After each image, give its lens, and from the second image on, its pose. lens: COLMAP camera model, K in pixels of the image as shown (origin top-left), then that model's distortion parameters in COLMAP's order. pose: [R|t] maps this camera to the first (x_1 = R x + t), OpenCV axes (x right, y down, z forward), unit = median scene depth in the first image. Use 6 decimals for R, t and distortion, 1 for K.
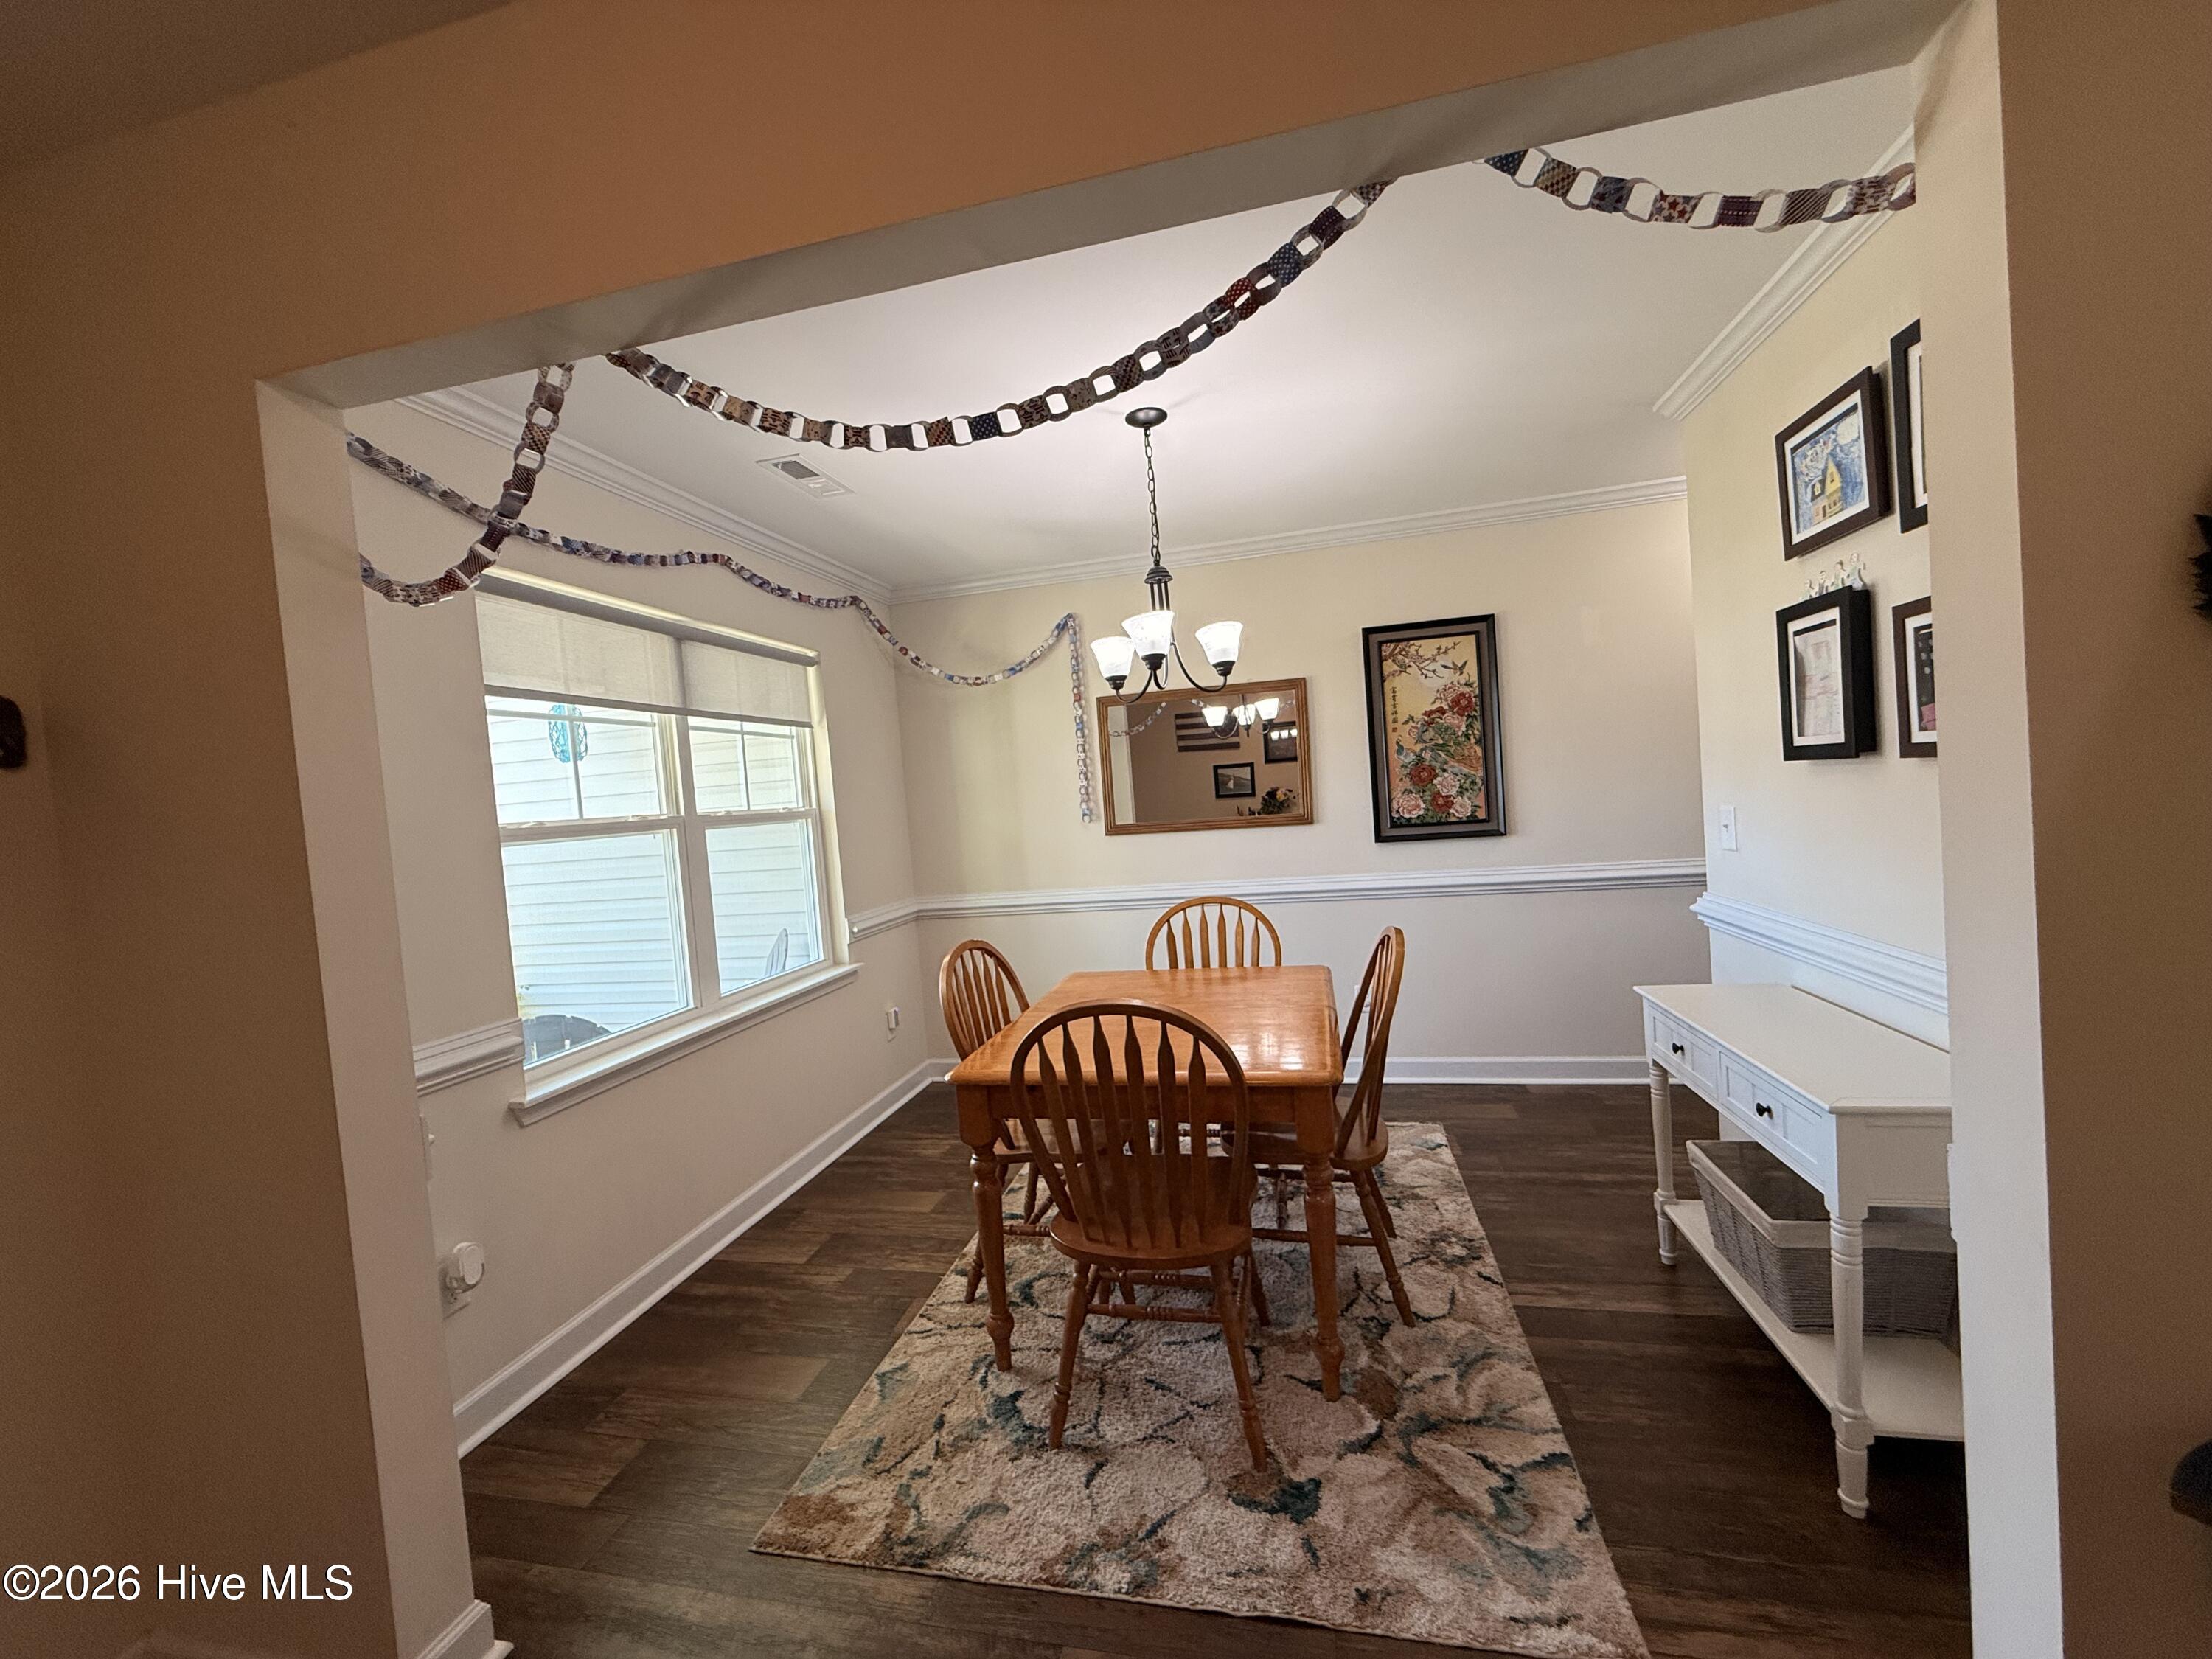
lens RADIAL K [[882.0, 0, 1104.8], [0, 882.0, 831.6], [0, 0, 1]] dist [0.001137, 0.000418]
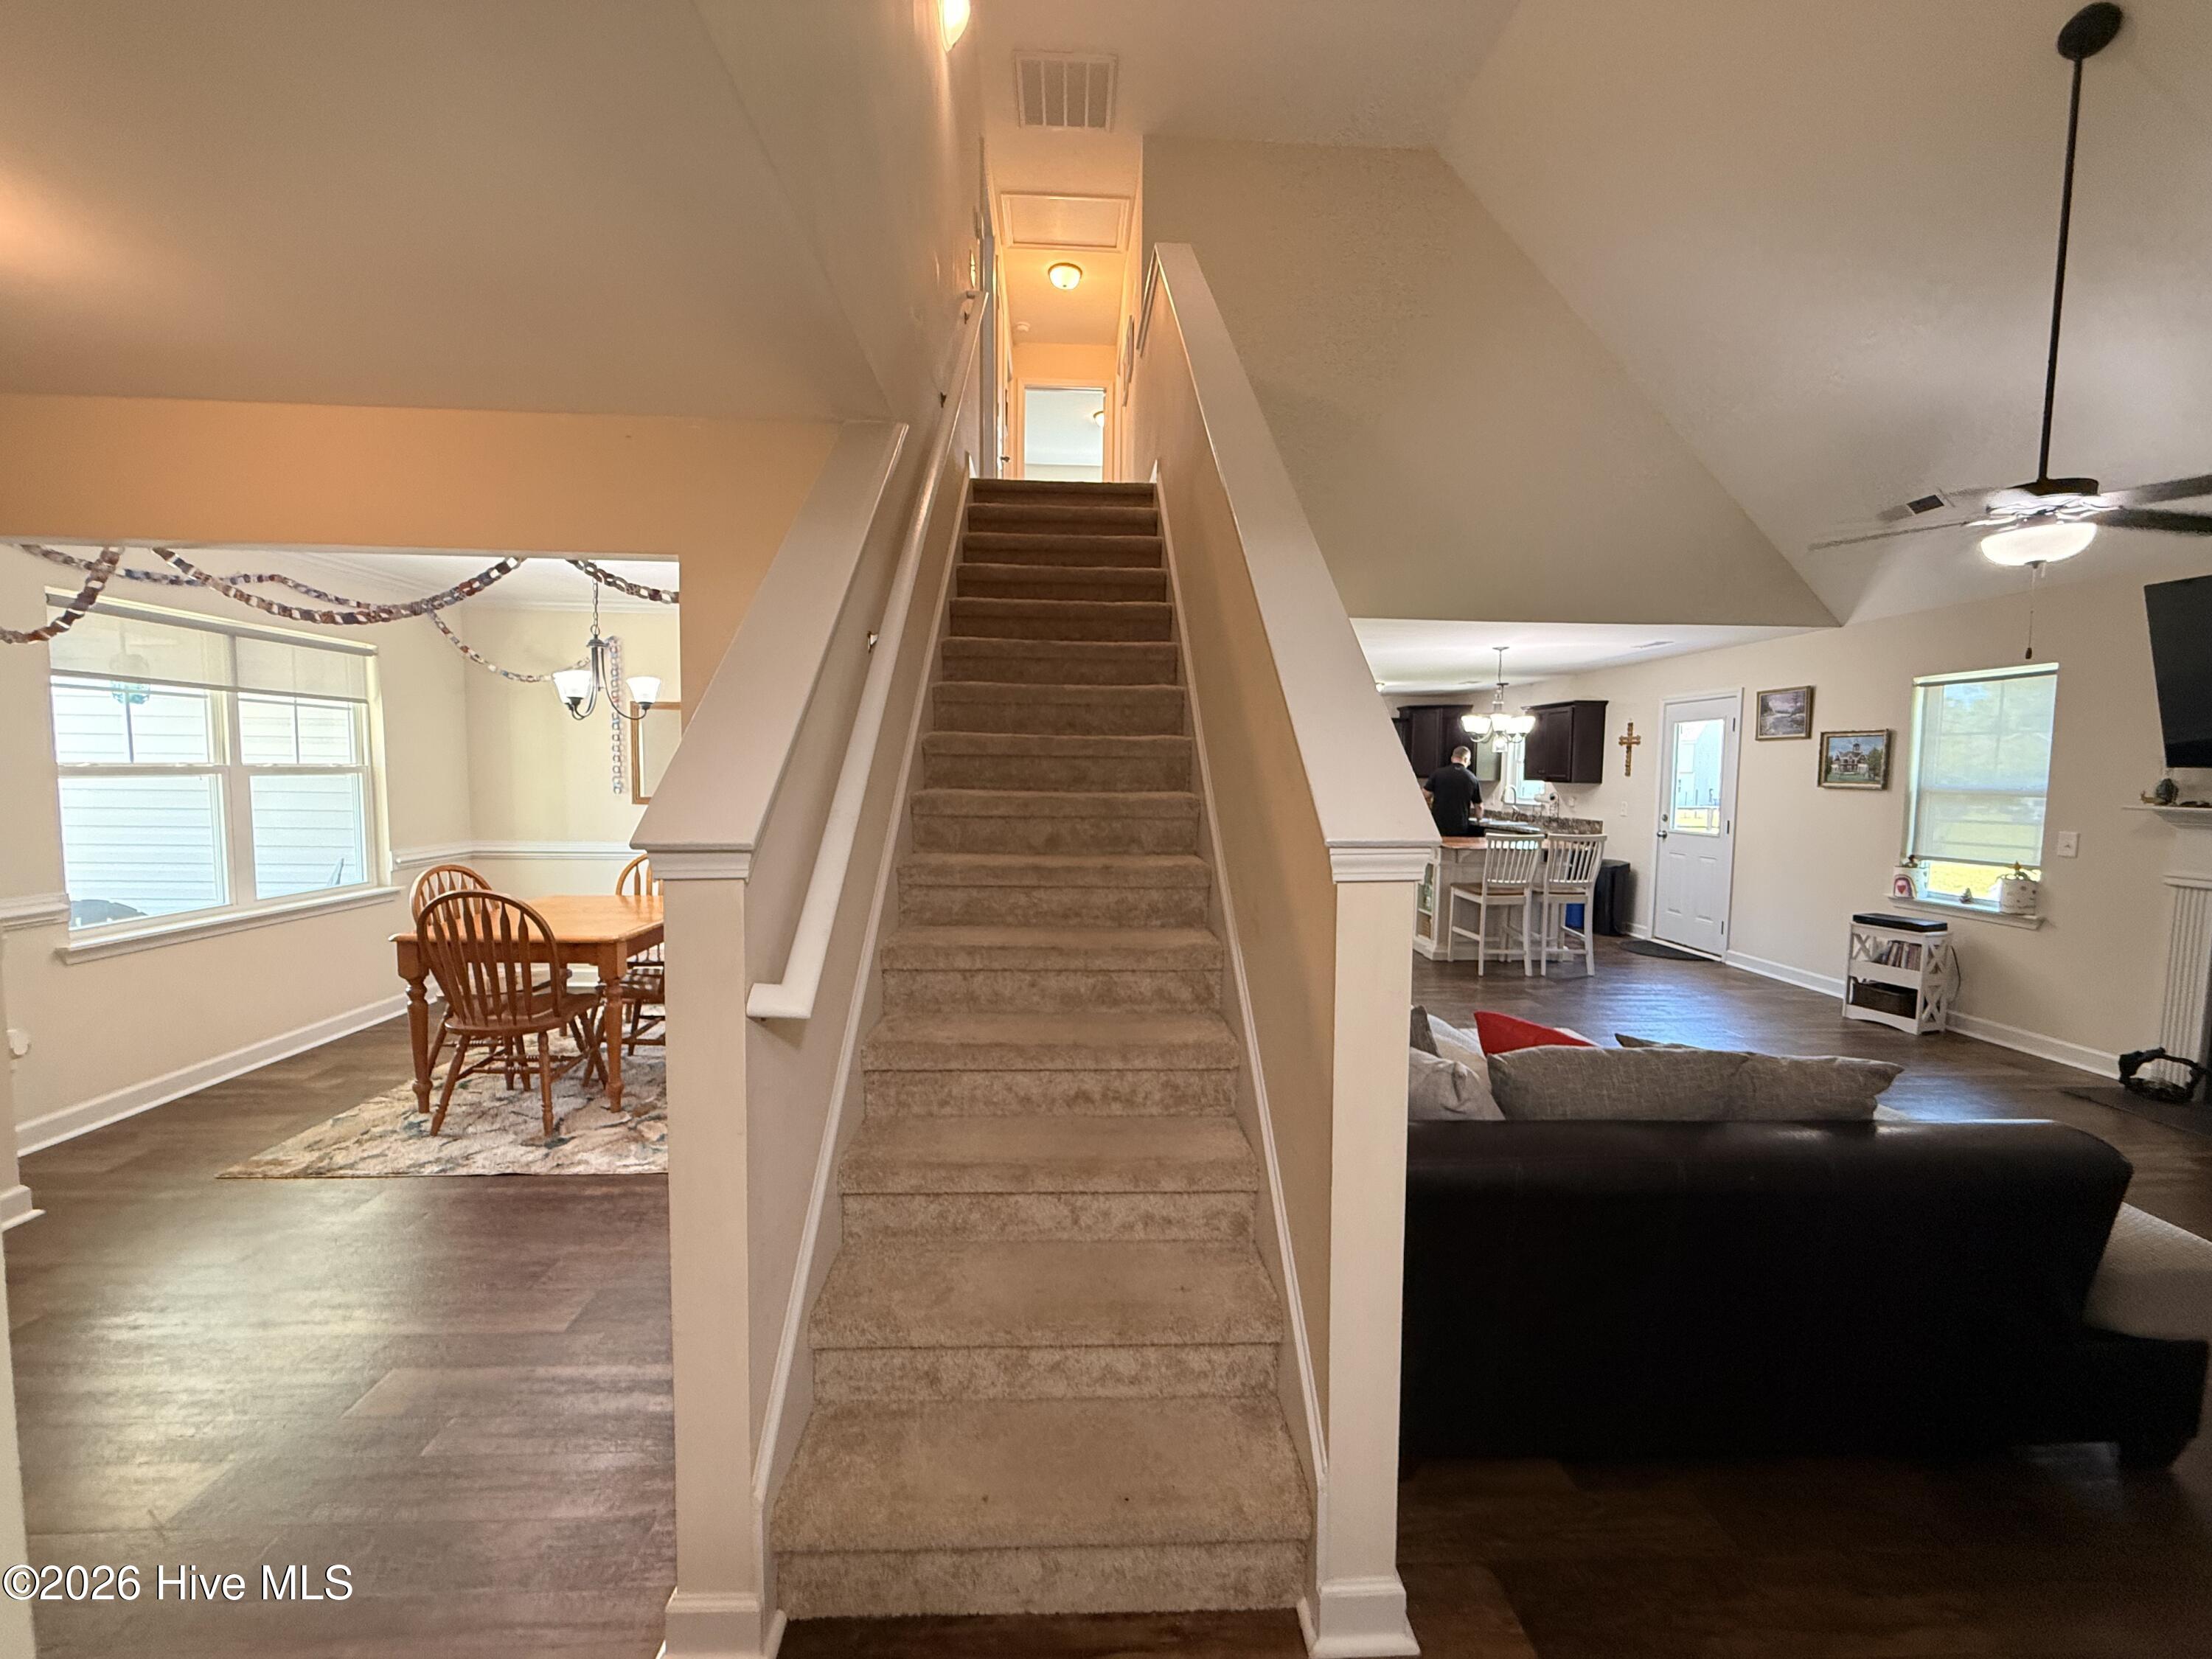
lens RADIAL K [[882.0, 0, 1104.8], [0, 882.0, 831.6], [0, 0, 1]] dist [0.001137, 0.000418]
pose [[0.958665, 0.069224, 0.275987, 0.614615], [-0.075426, 0.997080, 0.011911, -0.046022], [-0.274356, -0.032235, 0.961088, -0.939787]]
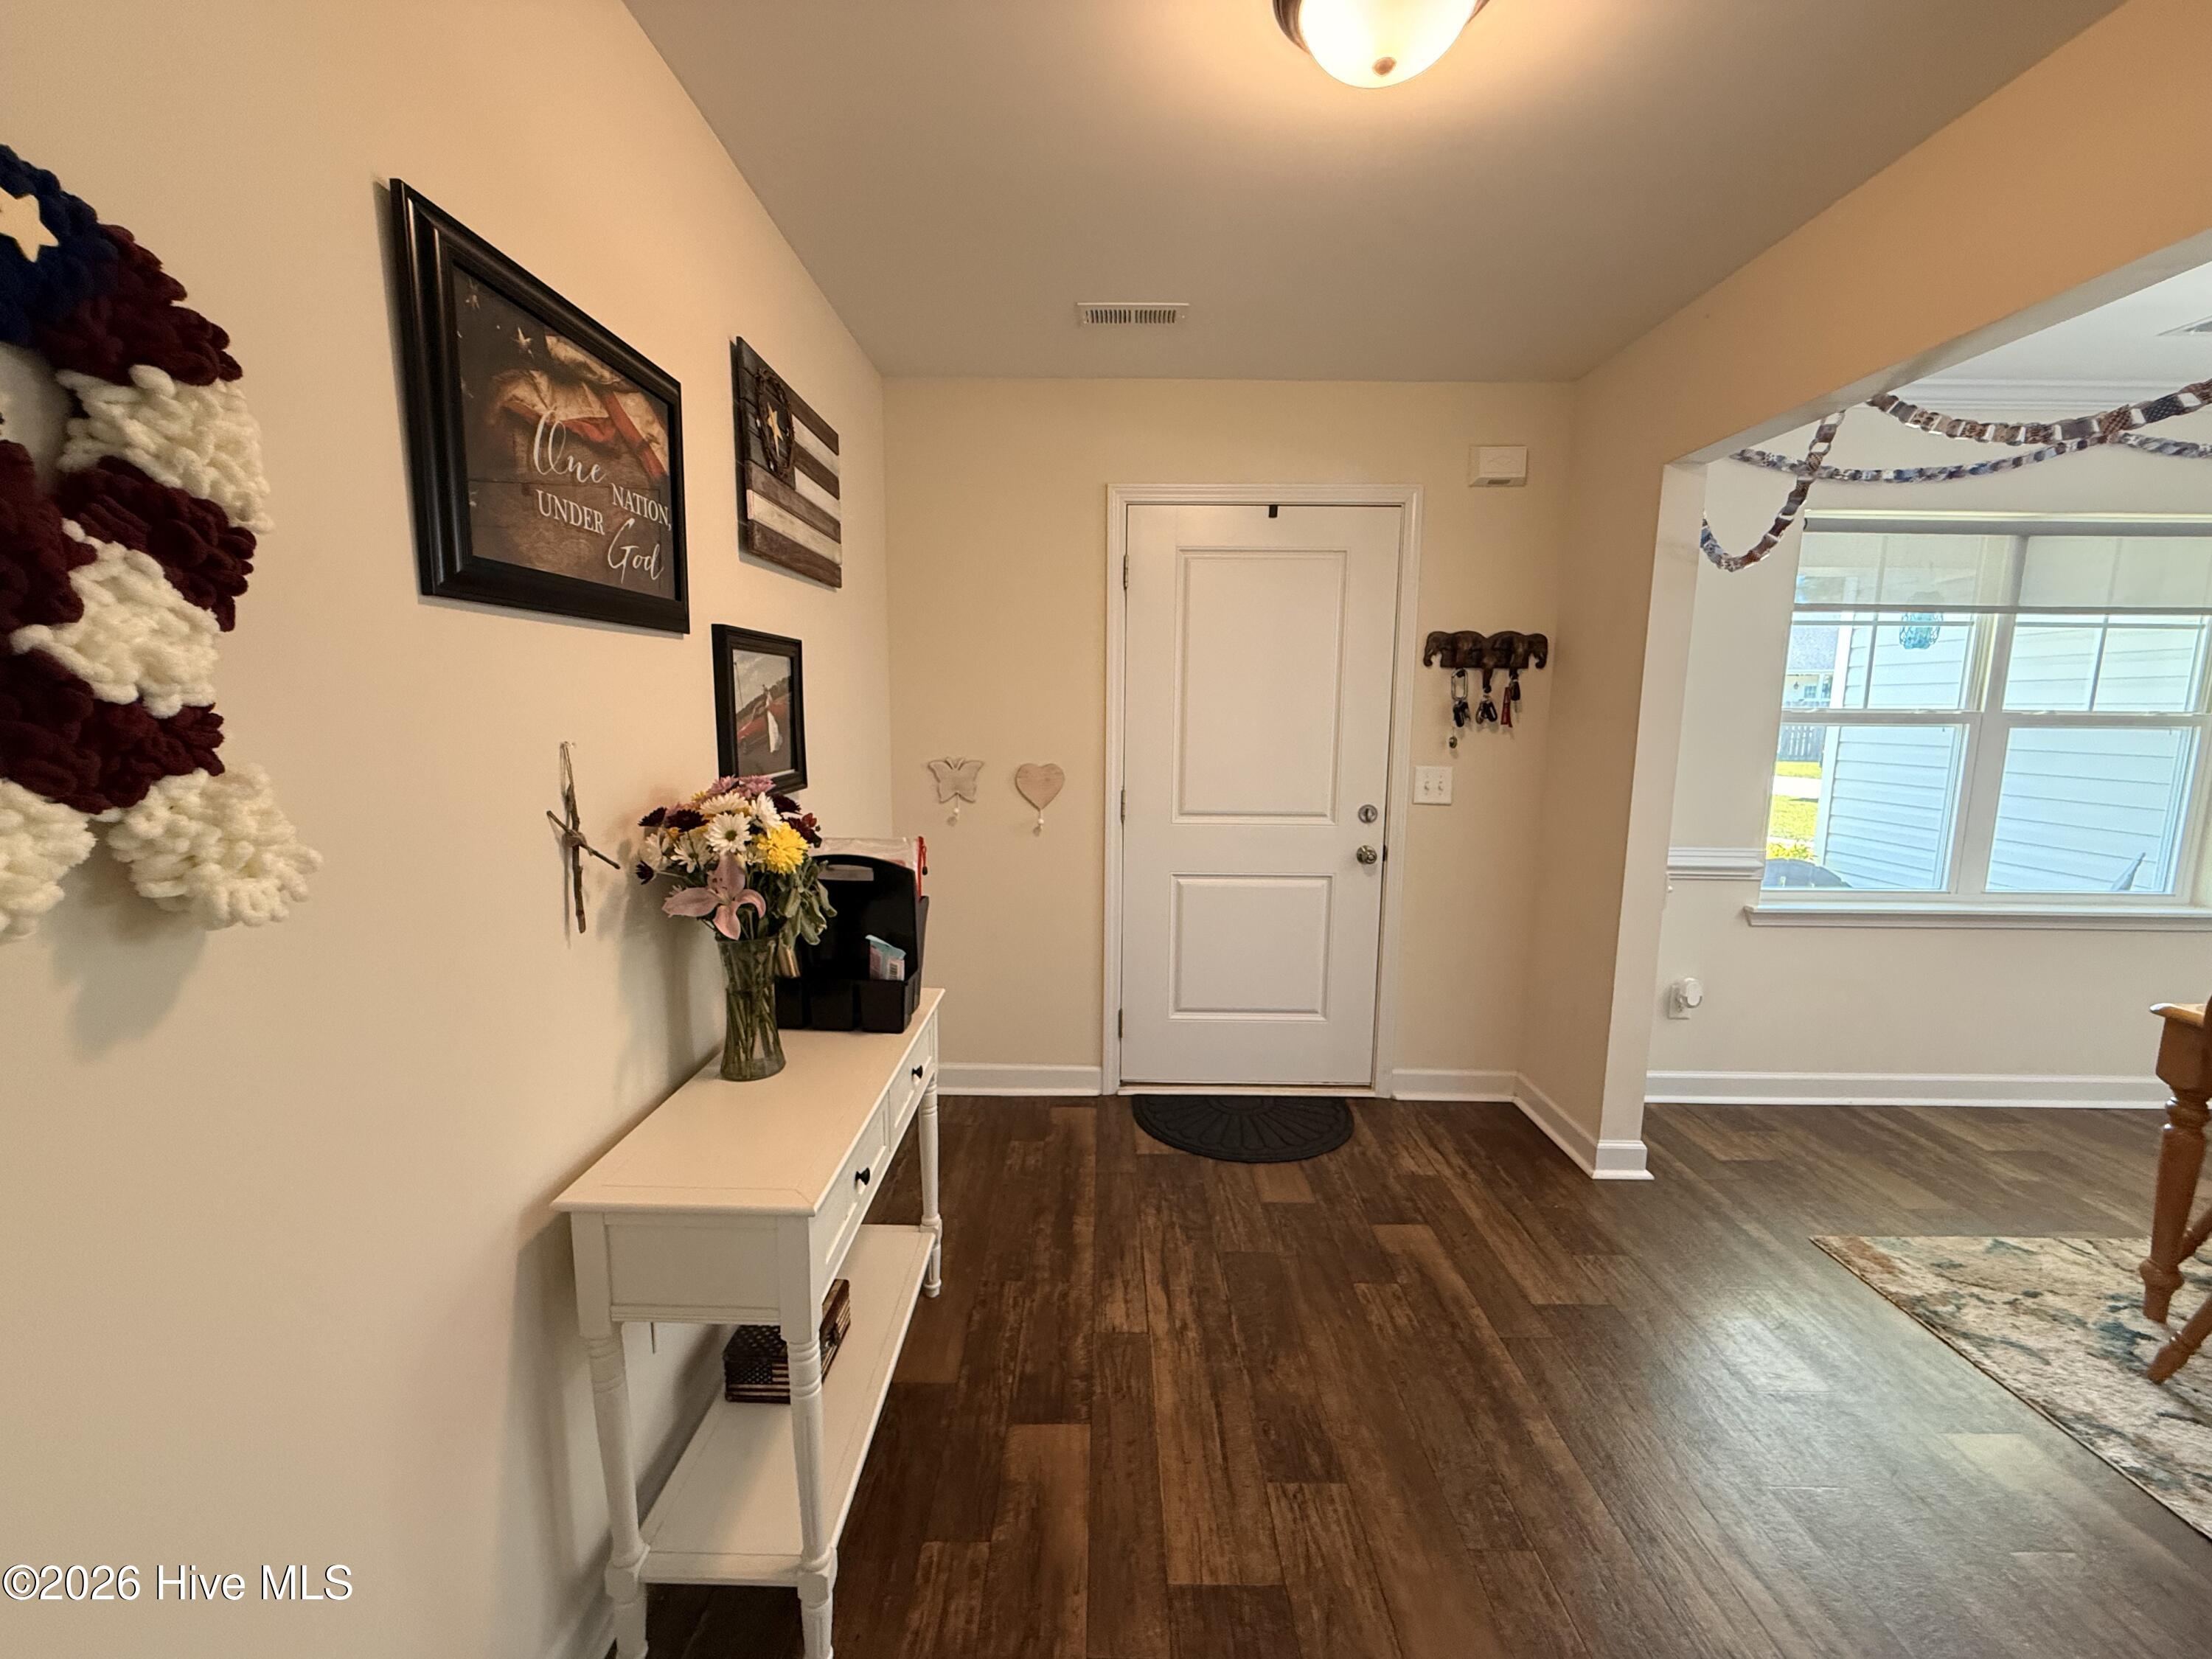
lens RADIAL K [[882.0, 0, 1104.8], [0, 882.0, 831.6], [0, 0, 1]] dist [0.001137, 0.000418]
pose [[0.224004, 0.212364, -0.951170, 0.423694], [-0.068148, 0.976995, 0.202081, -0.027897], [0.972203, 0.019553, 0.233322, -0.339888]]
